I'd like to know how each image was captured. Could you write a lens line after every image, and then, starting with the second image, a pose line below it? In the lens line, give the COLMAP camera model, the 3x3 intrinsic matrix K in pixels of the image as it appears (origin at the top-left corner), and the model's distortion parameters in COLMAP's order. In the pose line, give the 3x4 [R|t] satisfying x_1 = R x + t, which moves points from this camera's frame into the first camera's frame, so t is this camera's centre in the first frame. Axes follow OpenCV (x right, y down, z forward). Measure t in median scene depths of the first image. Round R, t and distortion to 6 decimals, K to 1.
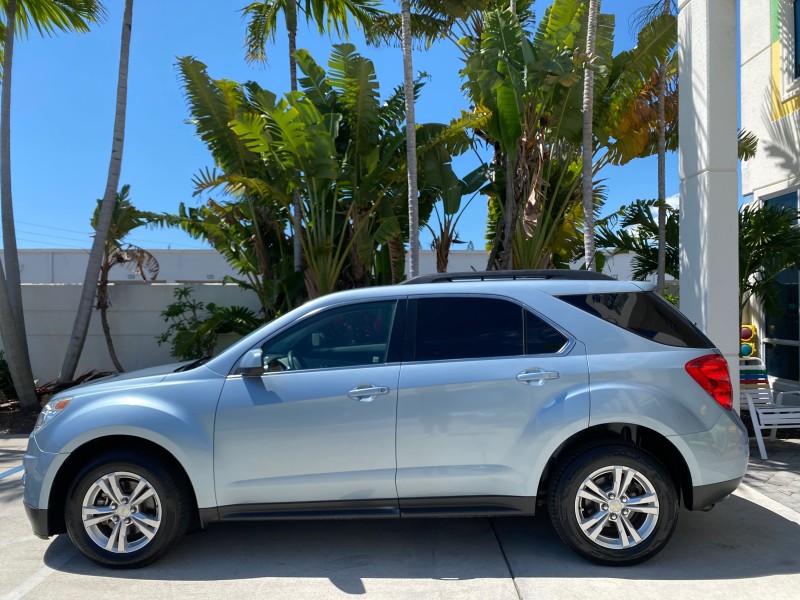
lens RADIAL K [[615.5, 0, 402.1], [0, 615.5, 300.1], [0, 0, 1]] dist [0.013388, -0.013040]
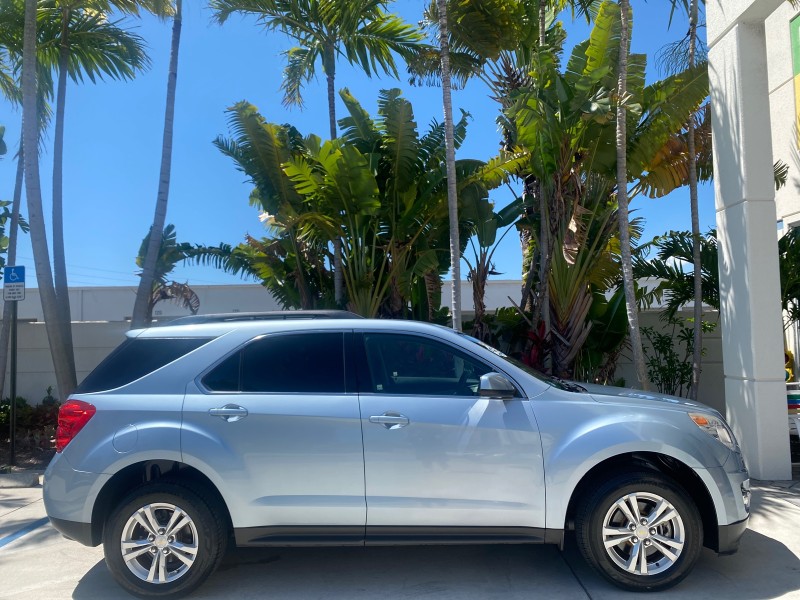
lens RADIAL K [[615.5, 0, 405.2], [0, 615.5, 299.7], [0, 0, 1]] dist [0.013388, -0.013040]
pose [[0.999693, -0.017606, -0.017422, -0.044415], [0.016717, 0.998613, -0.049916, -0.002493], [0.018277, 0.049609, 0.998601, -0.025157]]
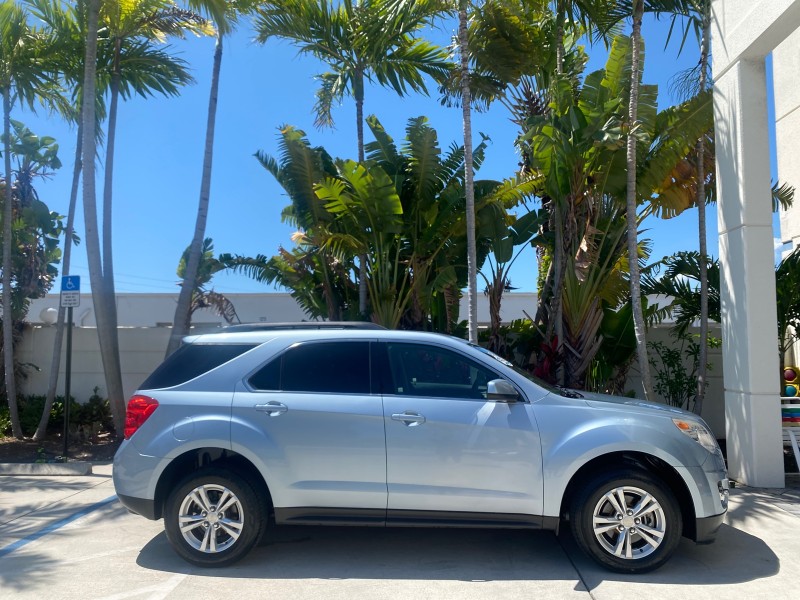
lens RADIAL K [[615.5, 0, 398.8], [0, 615.5, 307.2], [0, 0, 1]] dist [0.013388, -0.013040]
pose [[0.998056, -0.001232, -0.062312, -0.040974], [-0.002093, 0.998578, -0.053262, -0.003345], [0.062289, 0.053289, 0.996635, -0.099192]]
